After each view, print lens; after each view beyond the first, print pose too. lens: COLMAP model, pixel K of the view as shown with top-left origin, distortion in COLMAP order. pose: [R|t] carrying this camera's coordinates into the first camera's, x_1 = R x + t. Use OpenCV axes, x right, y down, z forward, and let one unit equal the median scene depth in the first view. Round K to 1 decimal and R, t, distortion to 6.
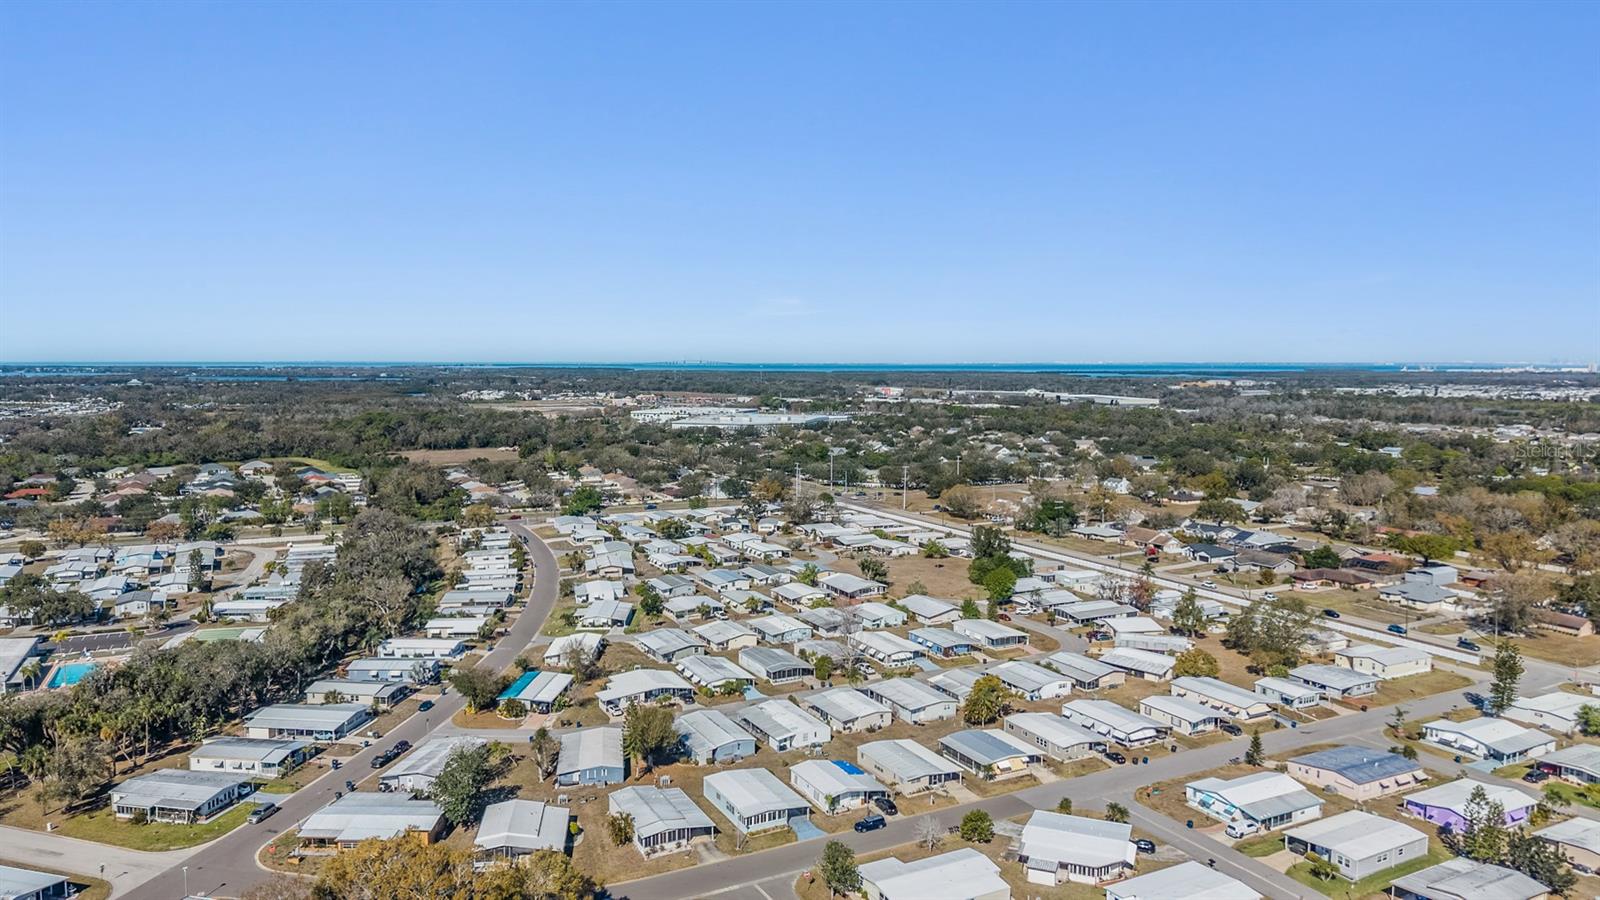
lens RADIAL K [[1038.8, 0, 770.1], [0, 1038.8, 450.1], [0, 0, 1]] dist [0.059889, -0.060800]
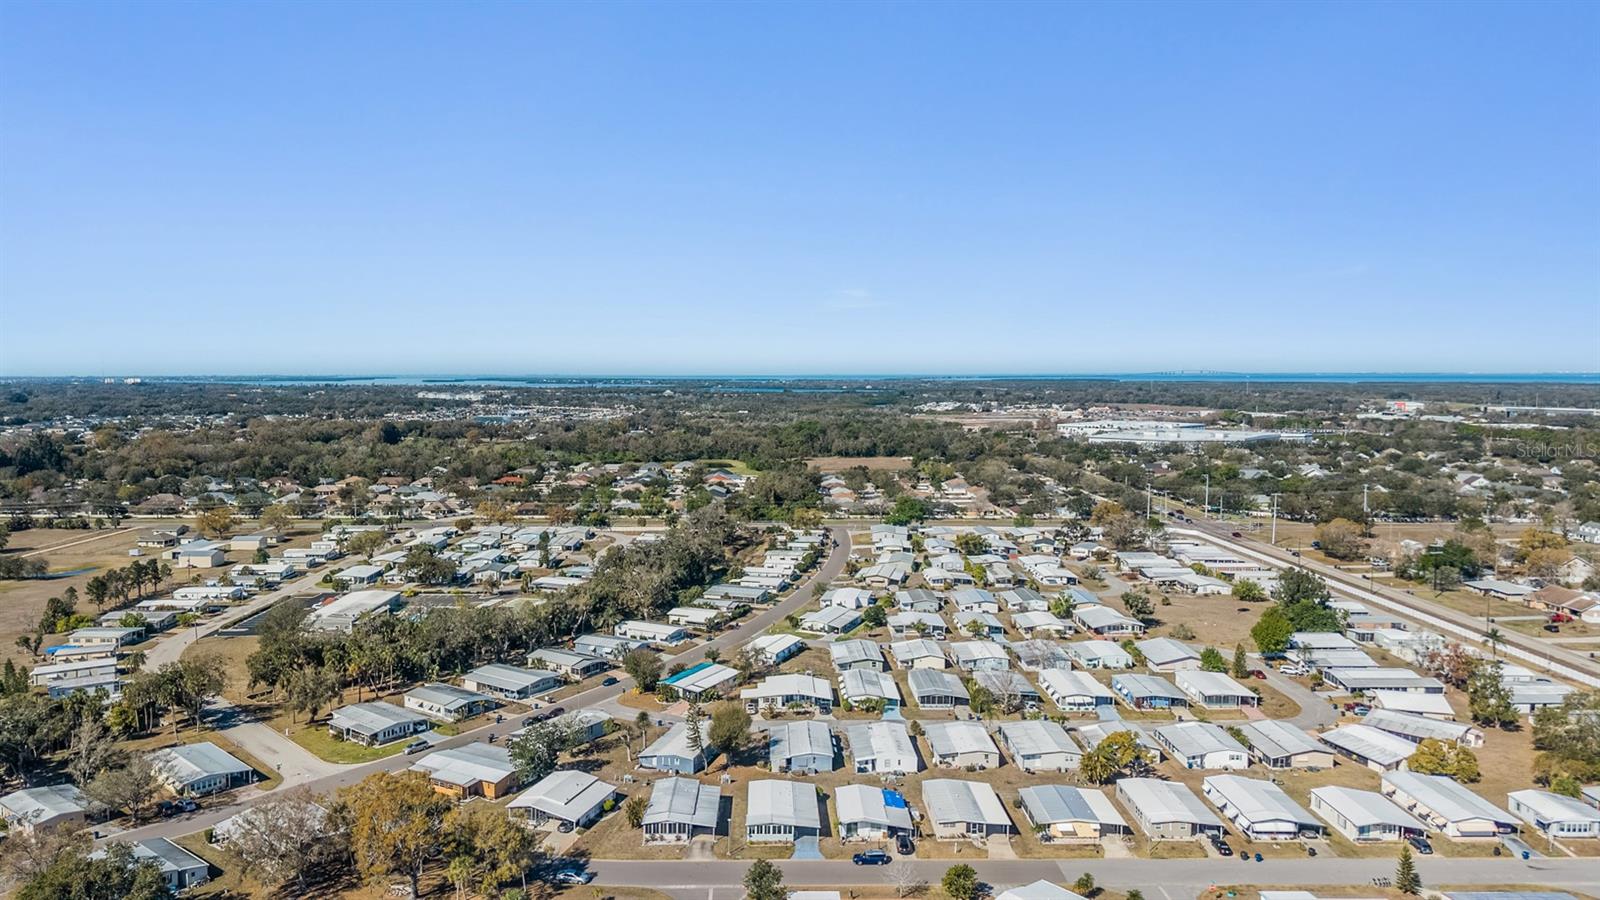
lens RADIAL K [[1038.8, 0, 770.1], [0, 1038.8, 450.1], [0, 0, 1]] dist [0.059889, -0.060800]
pose [[0.894593, 0.030284, -0.445854, 0.316762], [-0.035028, 0.999383, -0.002400, -0.008152], [0.445507, 0.017765, 0.895102, 0.068137]]
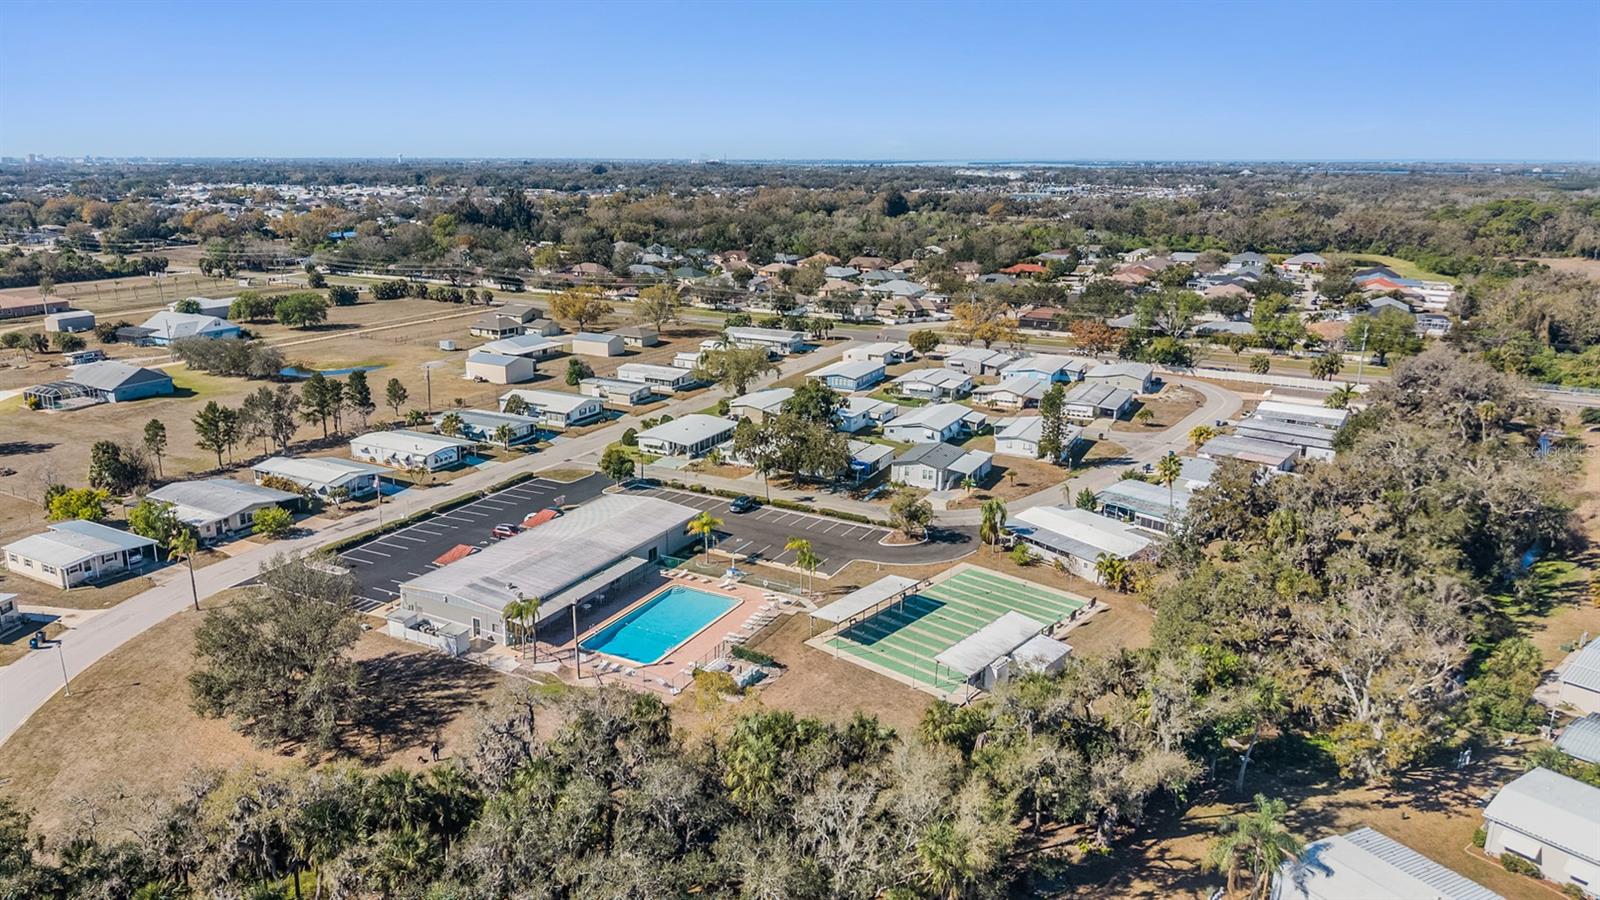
lens RADIAL K [[1038.8, 0, 770.1], [0, 1038.8, 450.1], [0, 0, 1]] dist [0.059889, -0.060800]
pose [[0.567618, 0.222276, -0.792719, -0.290844], [-0.071743, 0.972556, 0.221330, 0.027021], [0.820160, -0.068759, 0.567987, 0.846856]]
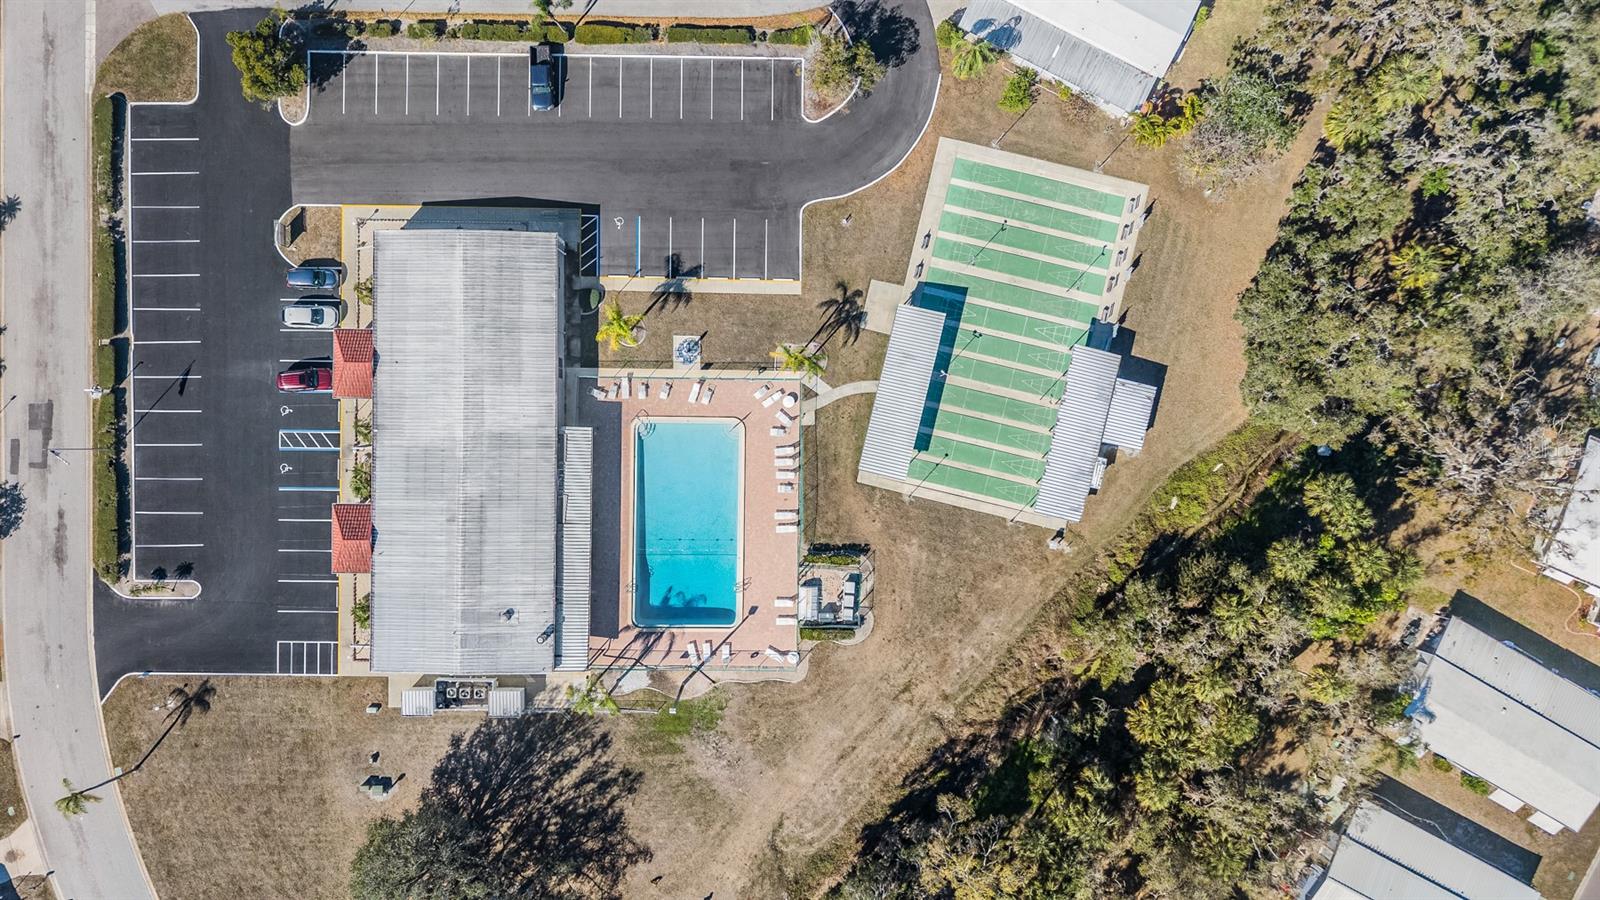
lens RADIAL K [[1038.8, 0, 770.1], [0, 1038.8, 450.1], [0, 0, 1]] dist [0.059889, -0.060800]
pose [[0.888164, 0.459462, 0.007687, -0.695466], [-0.039456, 0.059581, 0.997443, -0.192838], [0.457829, -0.886197, 0.071046, 1.101831]]
